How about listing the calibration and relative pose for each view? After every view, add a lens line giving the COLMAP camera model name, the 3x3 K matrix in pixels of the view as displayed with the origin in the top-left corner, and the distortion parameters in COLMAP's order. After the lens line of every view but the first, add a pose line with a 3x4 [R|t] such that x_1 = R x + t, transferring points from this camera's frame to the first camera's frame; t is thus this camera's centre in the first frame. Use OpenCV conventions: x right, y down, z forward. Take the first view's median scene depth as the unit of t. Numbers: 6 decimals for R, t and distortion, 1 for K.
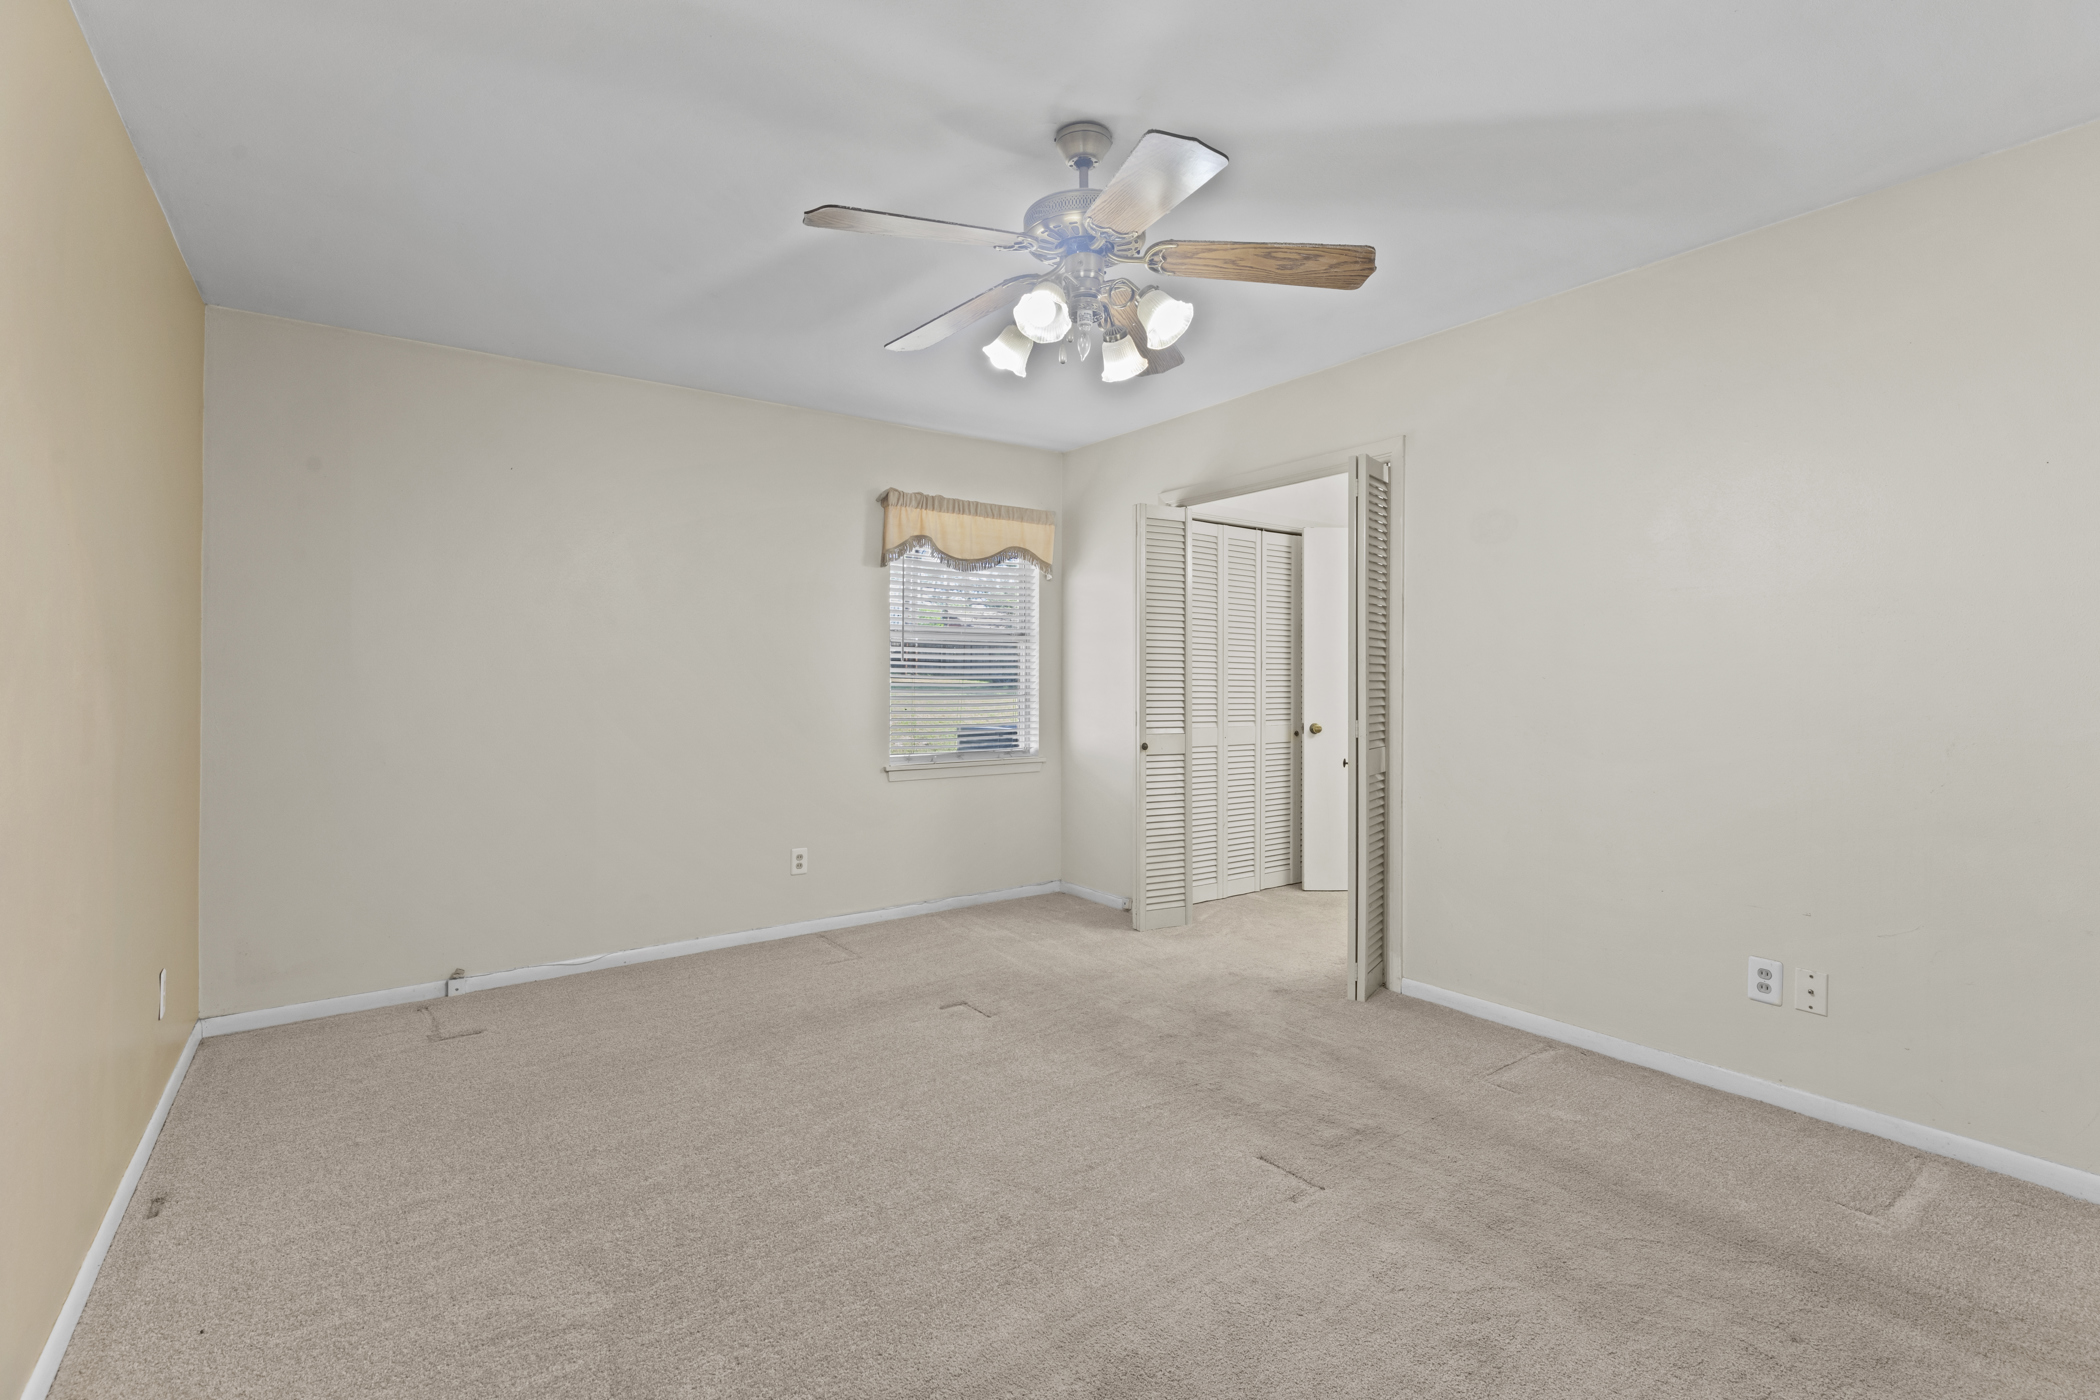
lens RADIAL K [[945.8, 0, 1046.2], [0, 945.8, 672.5], [0, 0, 1]] dist [0.003068, 0.000243]
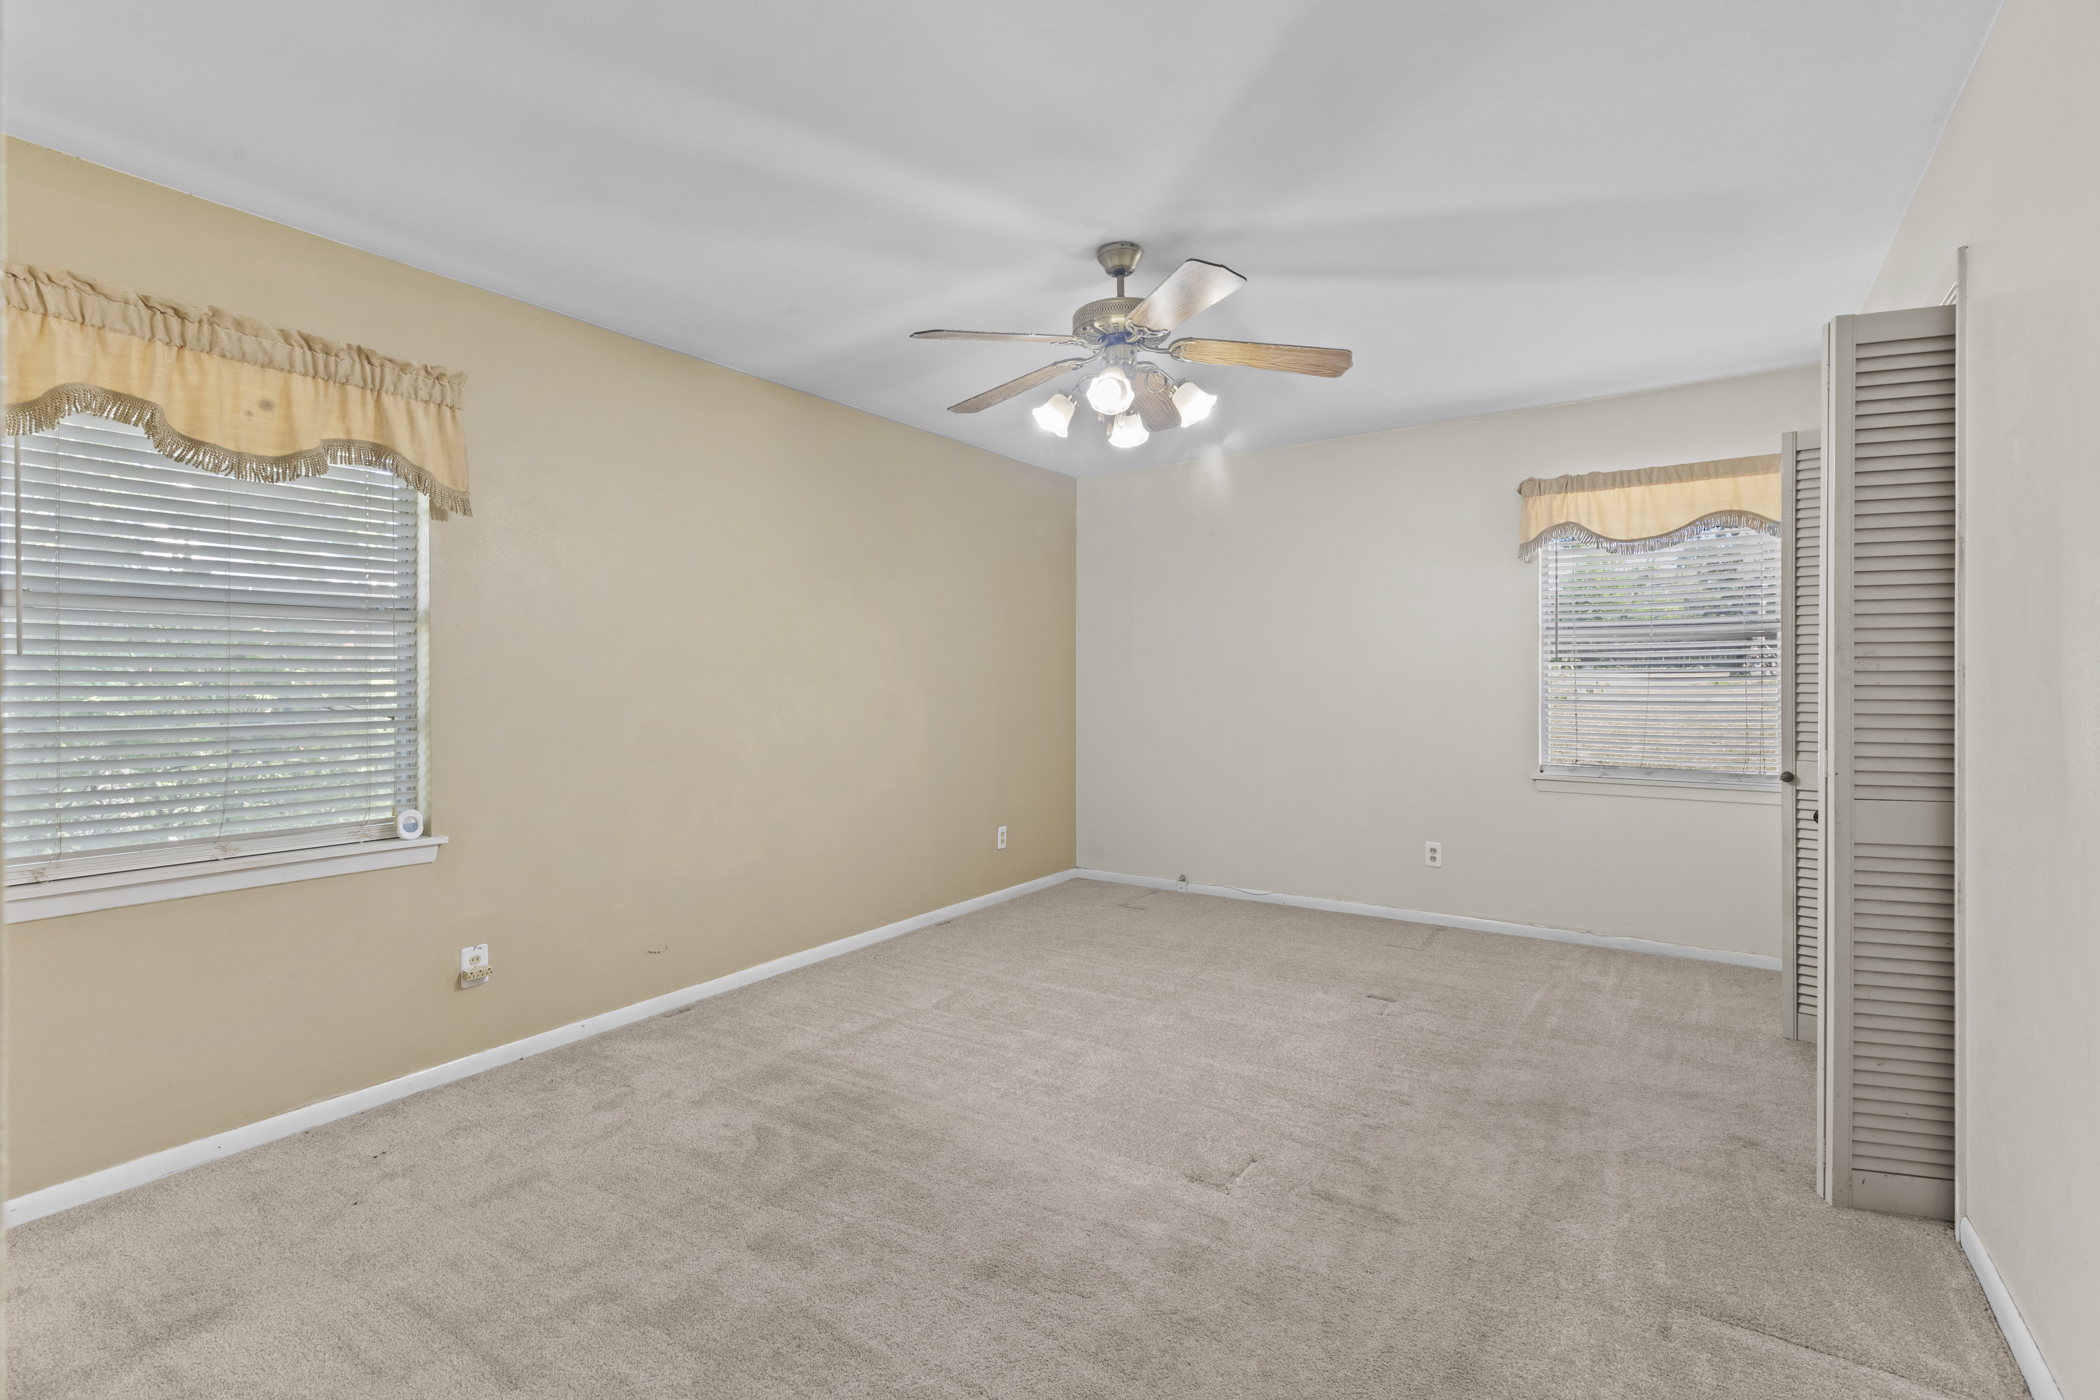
lens RADIAL K [[945.8, 0, 1046.2], [0, 945.8, 672.5], [0, 0, 1]] dist [0.003068, 0.000243]
pose [[0.337035, -0.006102, -0.941472, 0.585531], [0.004733, 0.999977, -0.004787, 0.000789], [0.941480, -0.002843, 0.337056, 0.243712]]
